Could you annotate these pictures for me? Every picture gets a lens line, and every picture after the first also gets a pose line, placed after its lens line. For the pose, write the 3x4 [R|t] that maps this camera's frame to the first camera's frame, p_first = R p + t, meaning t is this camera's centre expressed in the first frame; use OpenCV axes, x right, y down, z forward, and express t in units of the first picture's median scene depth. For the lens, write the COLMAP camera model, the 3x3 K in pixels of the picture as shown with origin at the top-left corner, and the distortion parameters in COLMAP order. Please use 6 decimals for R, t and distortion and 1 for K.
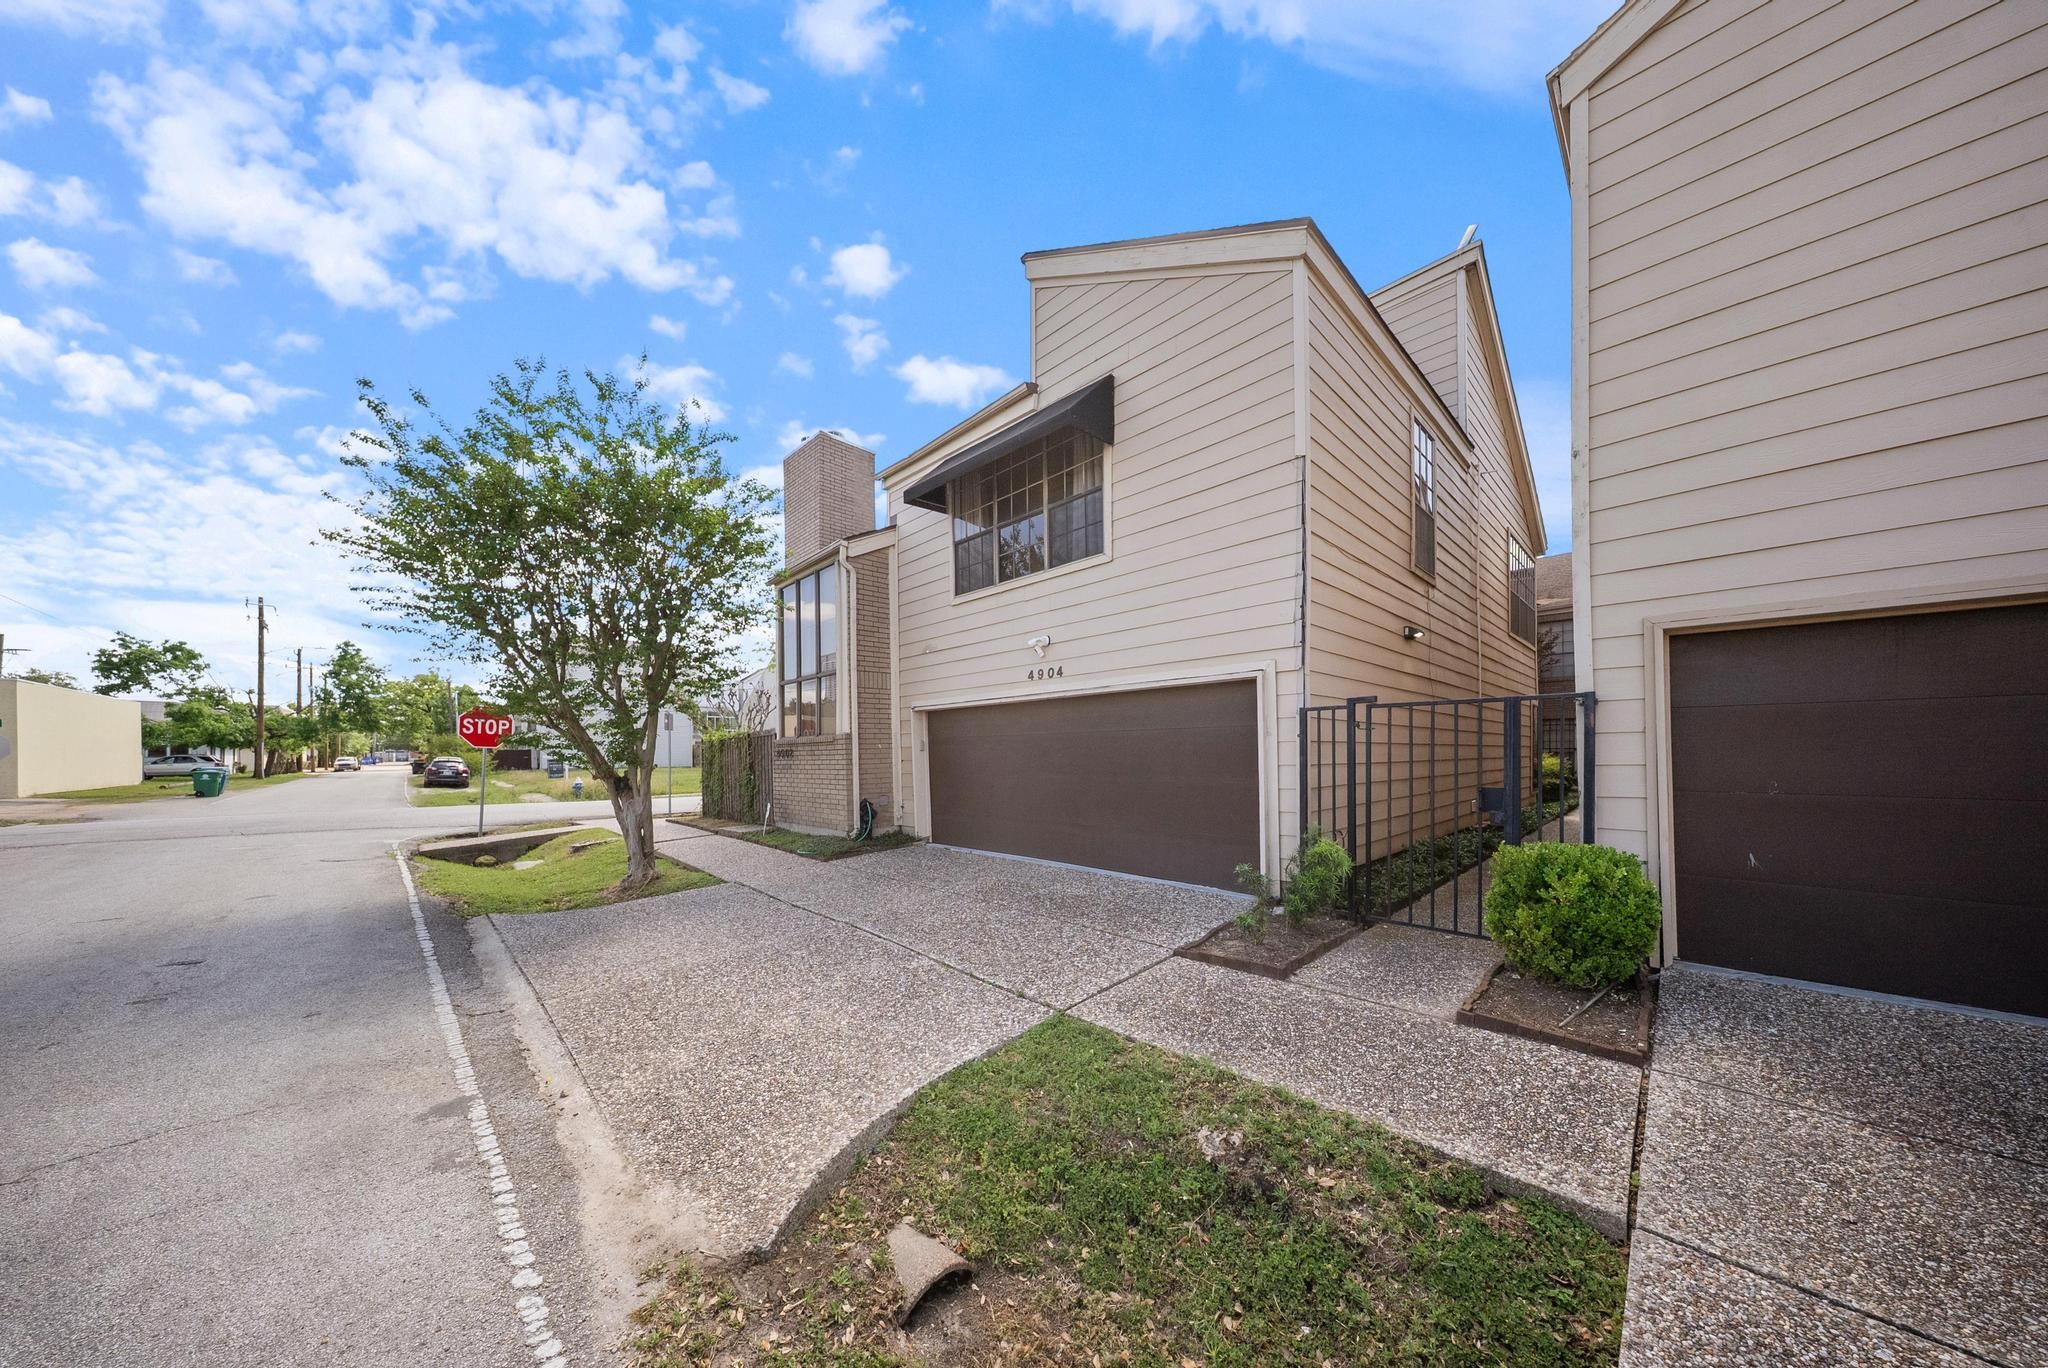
lens RADIAL K [[618.0, 0, 1050.4], [0, 618.0, 756.8], [0, 0, 1]] dist [-0.001536, -0.000115]
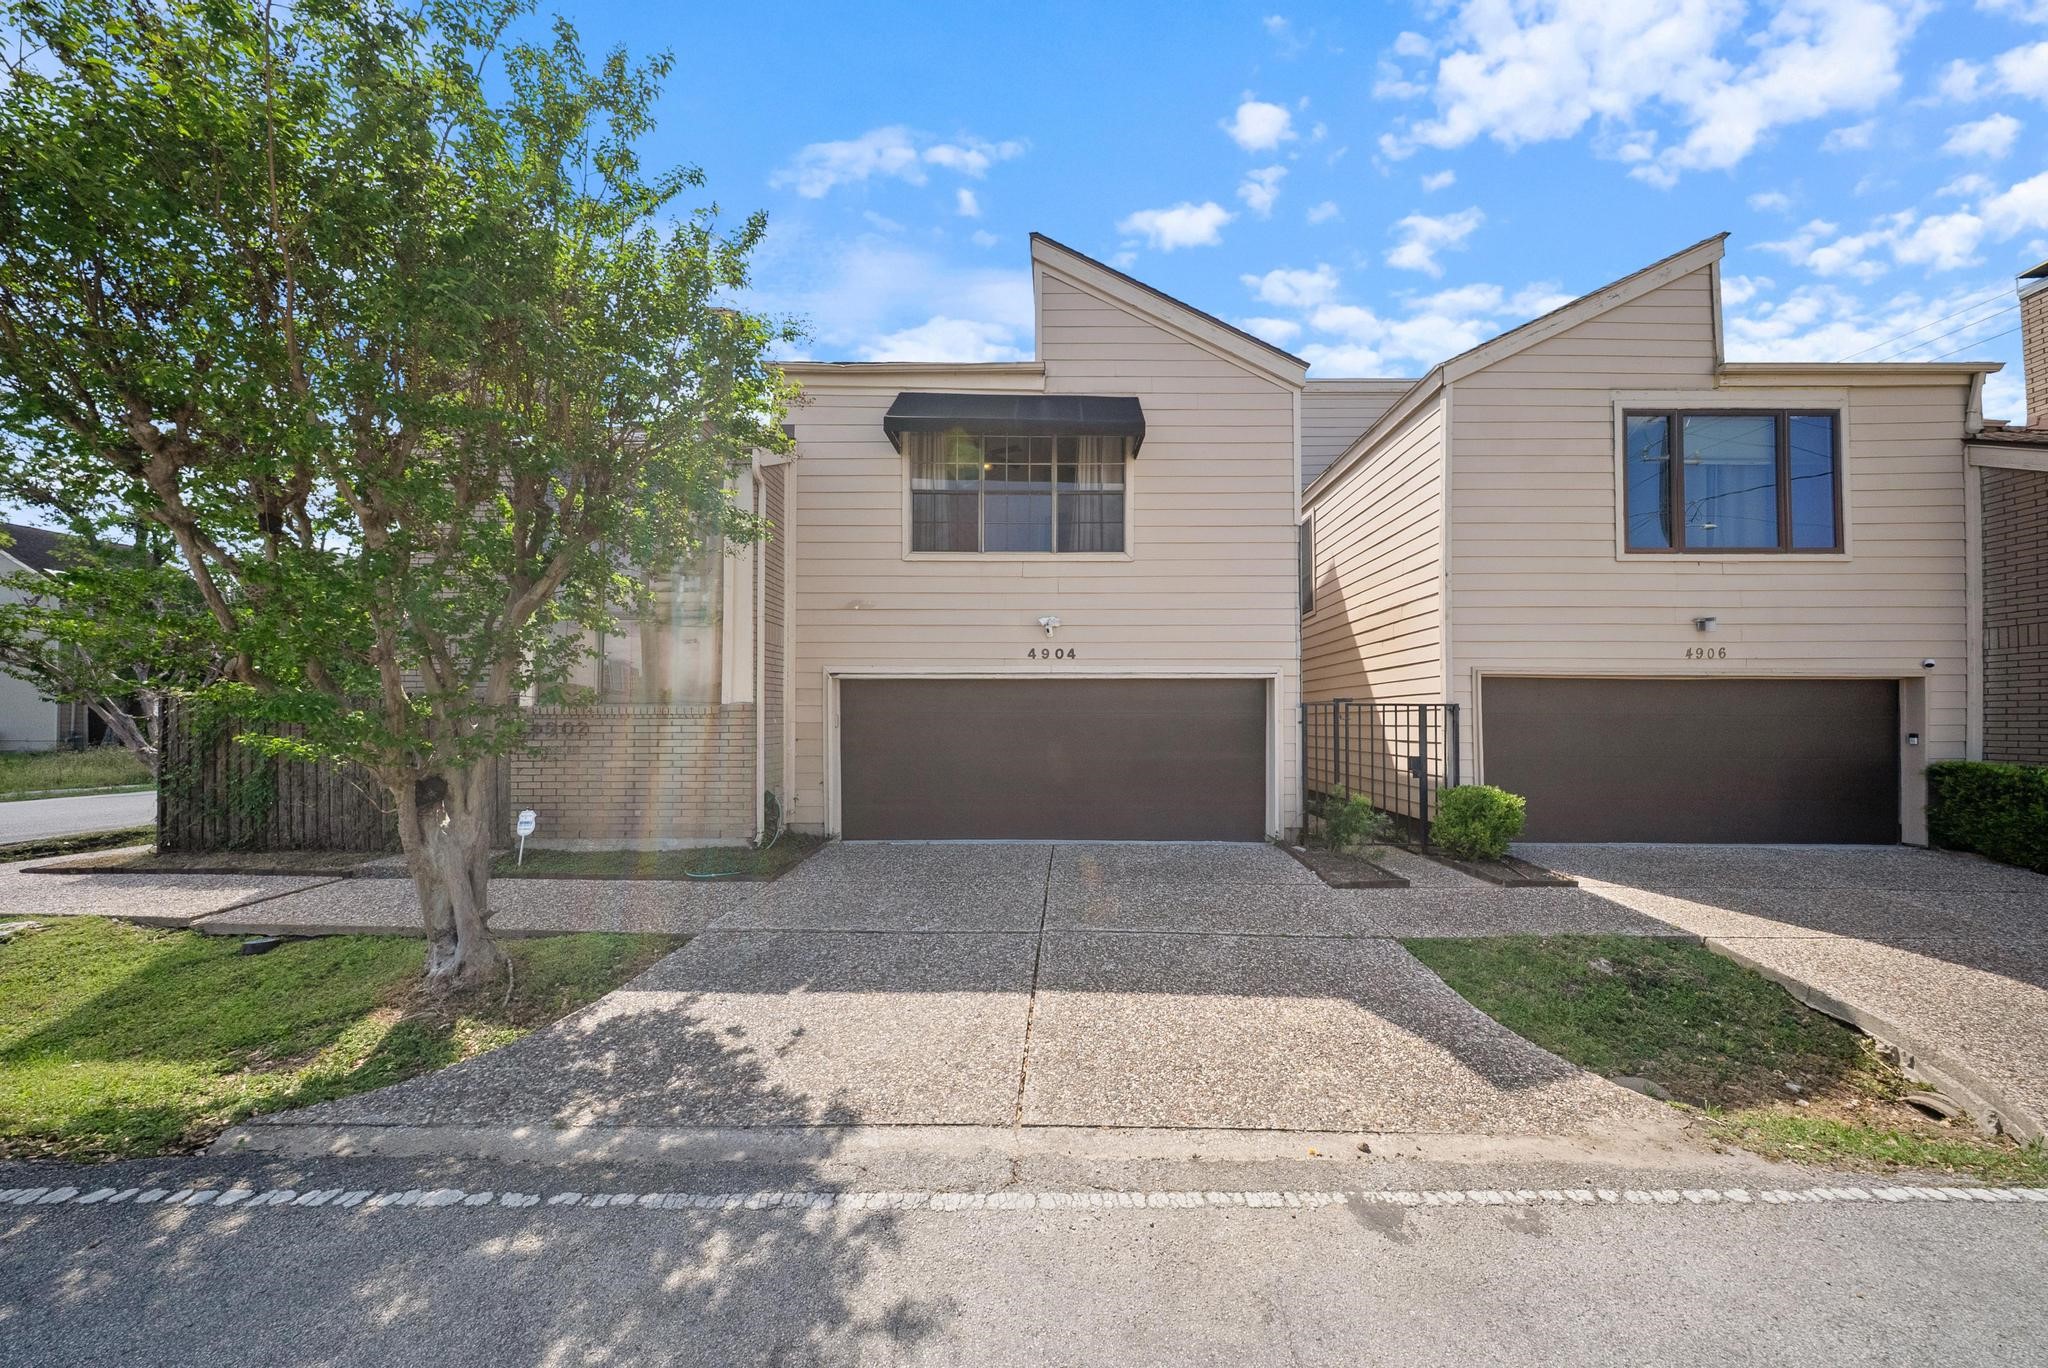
lens RADIAL K [[618.0, 0, 1039.7], [0, 618.0, 714.4], [0, 0, 1]] dist [-0.001536, -0.000115]
pose [[0.717670, 0.020537, 0.696080, -0.792254], [-0.005054, 0.999692, -0.024284, -0.012015], [-0.696365, 0.013910, 0.717553, 0.321109]]
